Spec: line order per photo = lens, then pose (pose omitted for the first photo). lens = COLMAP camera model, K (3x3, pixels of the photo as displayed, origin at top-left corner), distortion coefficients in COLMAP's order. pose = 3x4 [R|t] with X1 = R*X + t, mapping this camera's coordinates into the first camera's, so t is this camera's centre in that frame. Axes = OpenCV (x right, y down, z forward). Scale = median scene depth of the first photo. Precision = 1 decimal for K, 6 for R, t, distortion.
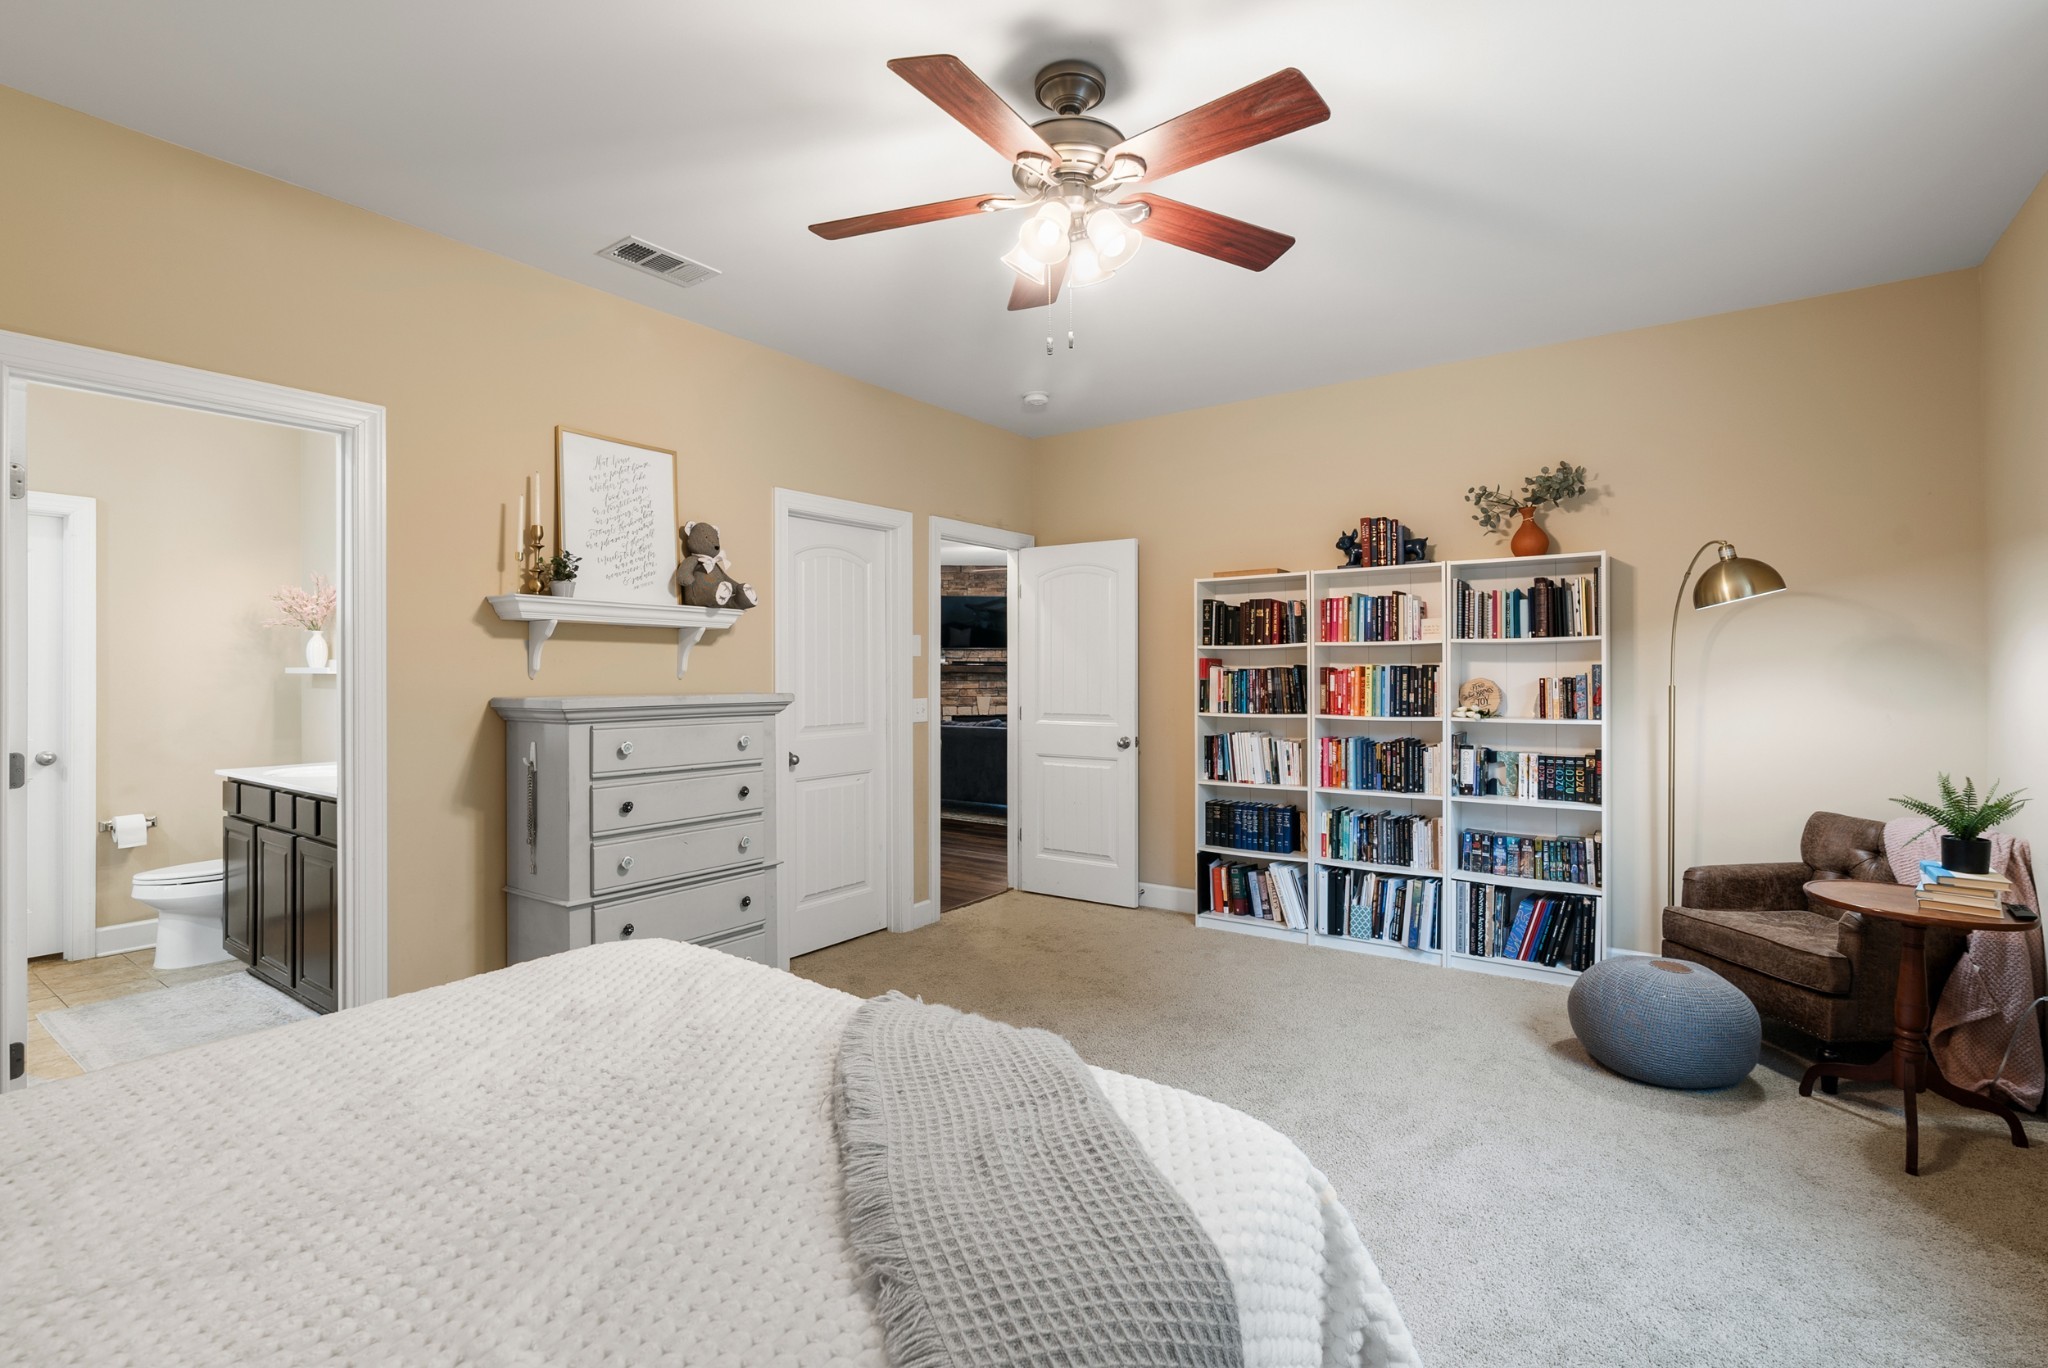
lens RADIAL K [[943.2, 0, 1021.0], [0, 943.2, 673.1], [0, 0, 1]] dist [-0.002052, 0.000728]
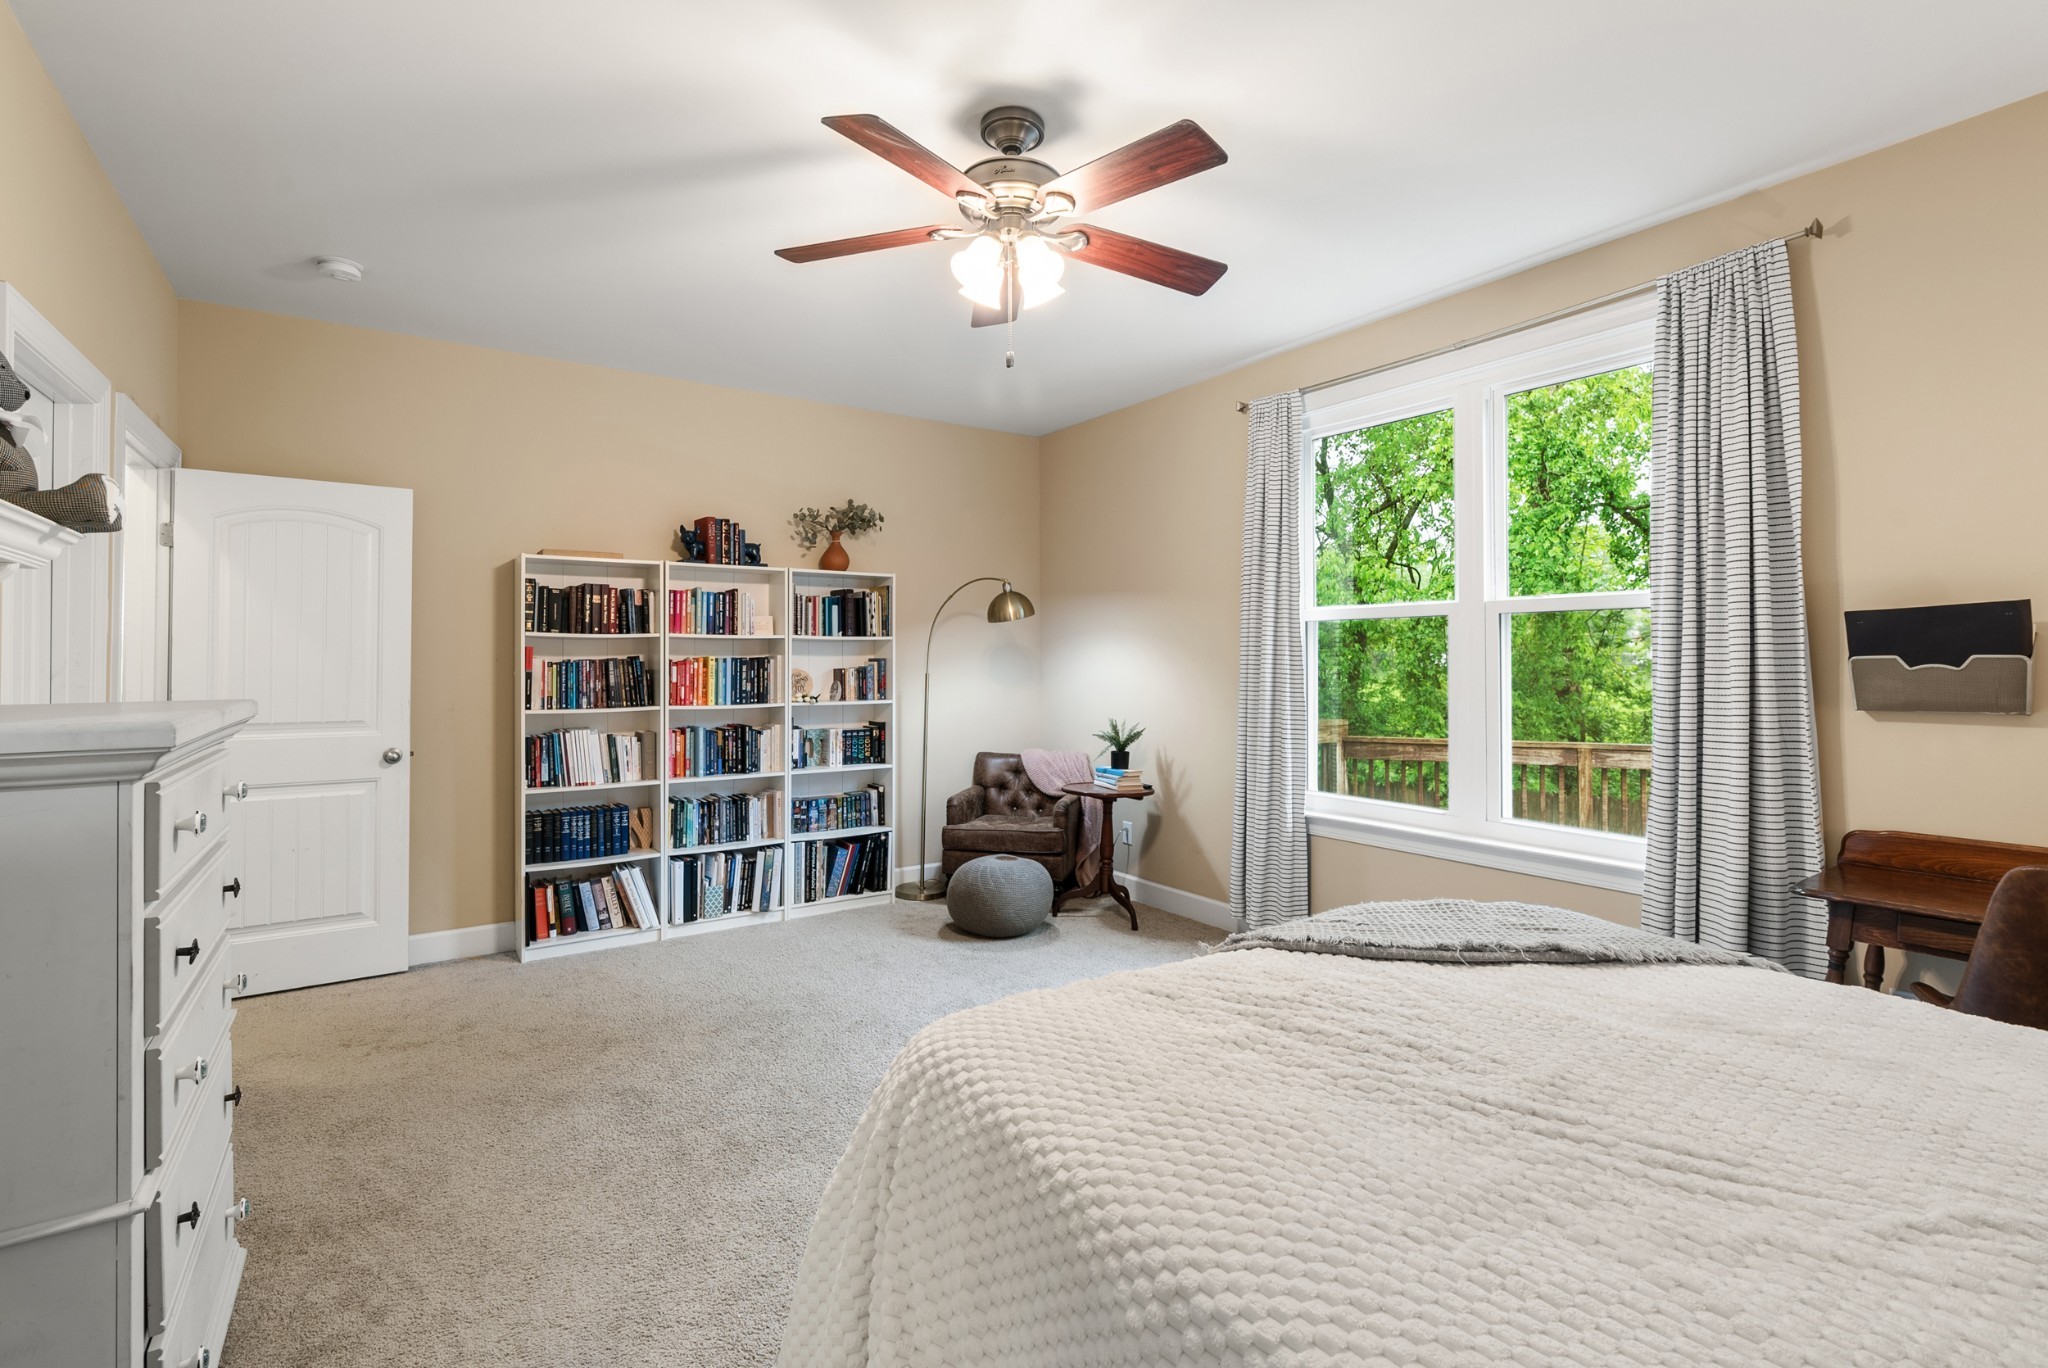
lens RADIAL K [[935.6, 0, 1022.2], [0, 935.6, 656.9], [0, 0, 1]] dist [-0.004930, 0.000506]
pose [[0.343807, 0.010085, 0.938986, -0.520937], [0.000241, 0.999941, -0.010828, 0.003198], [-0.939040, 0.003950, 0.343784, 0.333042]]
